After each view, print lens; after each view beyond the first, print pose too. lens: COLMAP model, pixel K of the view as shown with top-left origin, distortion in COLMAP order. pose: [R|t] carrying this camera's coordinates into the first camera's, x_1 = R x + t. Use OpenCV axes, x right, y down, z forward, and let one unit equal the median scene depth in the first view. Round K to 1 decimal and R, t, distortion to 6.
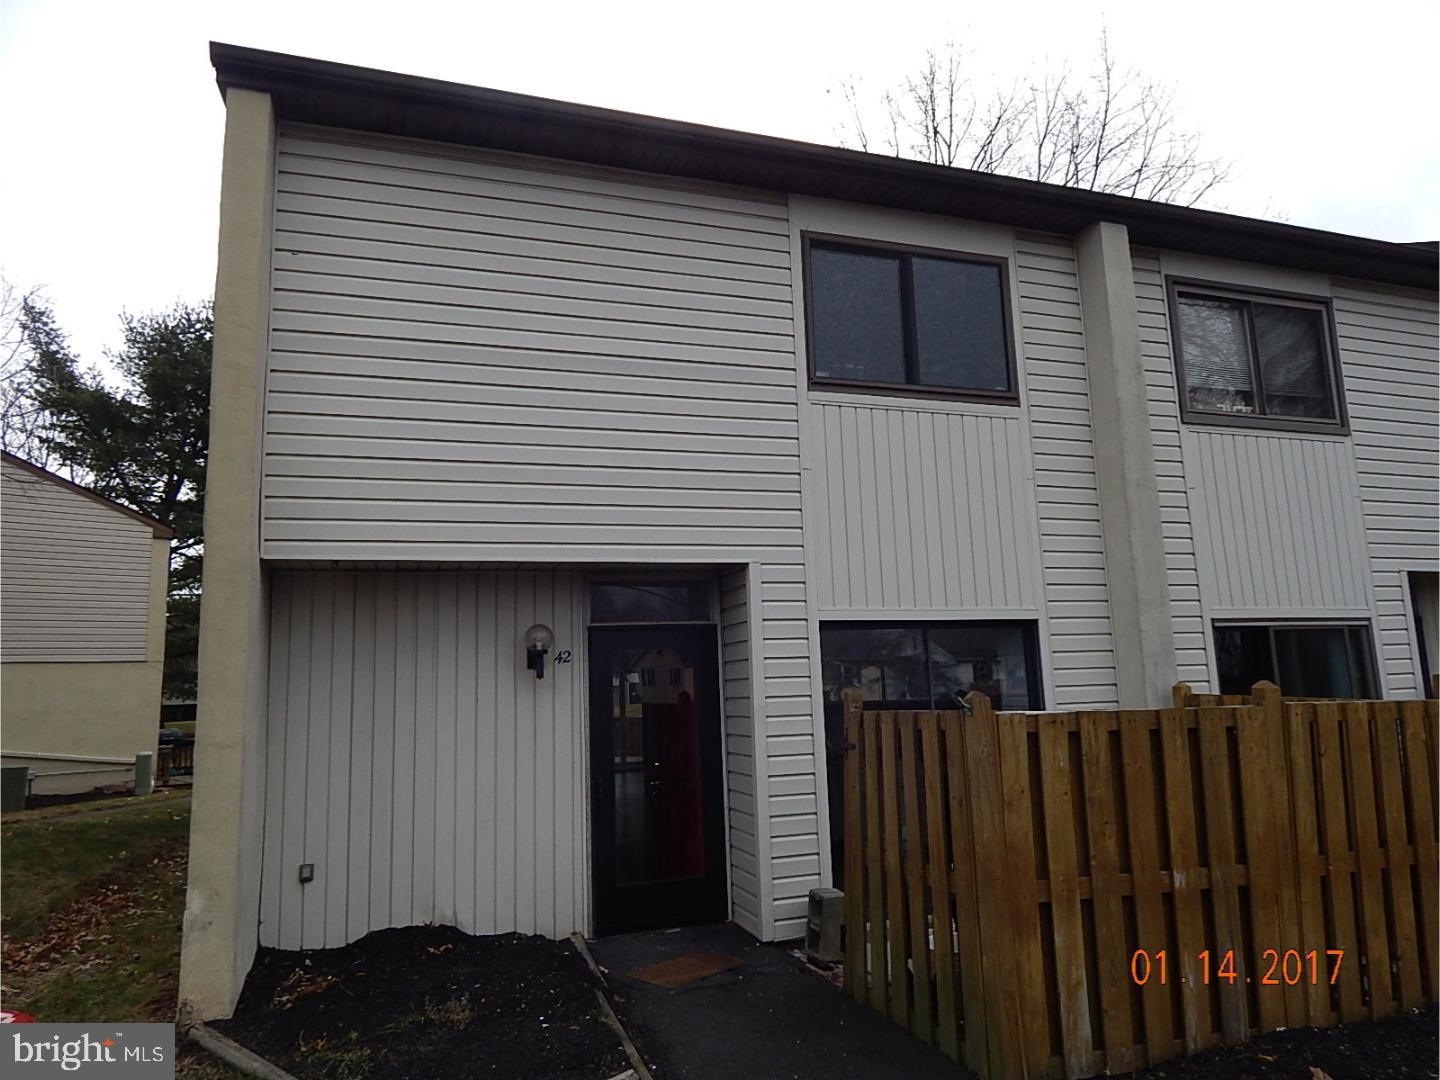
lens RADIAL K [[919.5, 0, 720.0], [0, 919.5, 540.0], [0, 0, 1]] dist [0.002496, -0.000706]
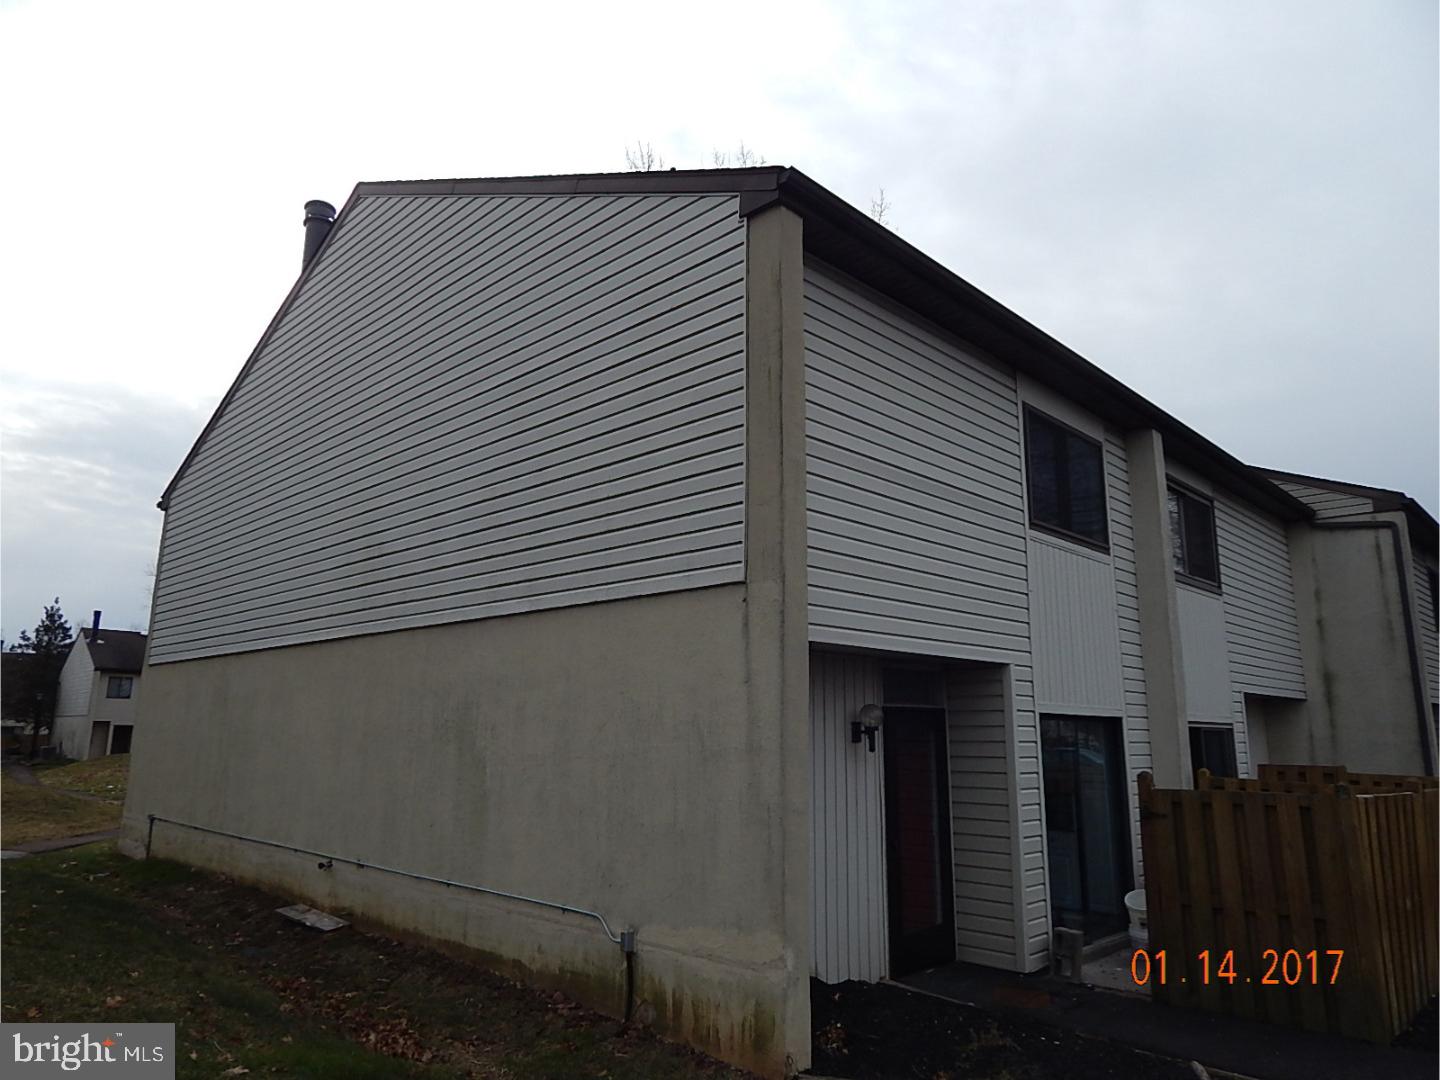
lens RADIAL K [[944.4, 0, 720.0], [0, 944.4, 540.0], [0, 0, 1]] dist [0.027666, -0.000567]
pose [[0.881903, 0.131210, 0.452803, -0.888788], [-0.109277, 0.991223, -0.074395, -0.003008], [-0.458590, 0.016128, 0.888501, 0.030262]]
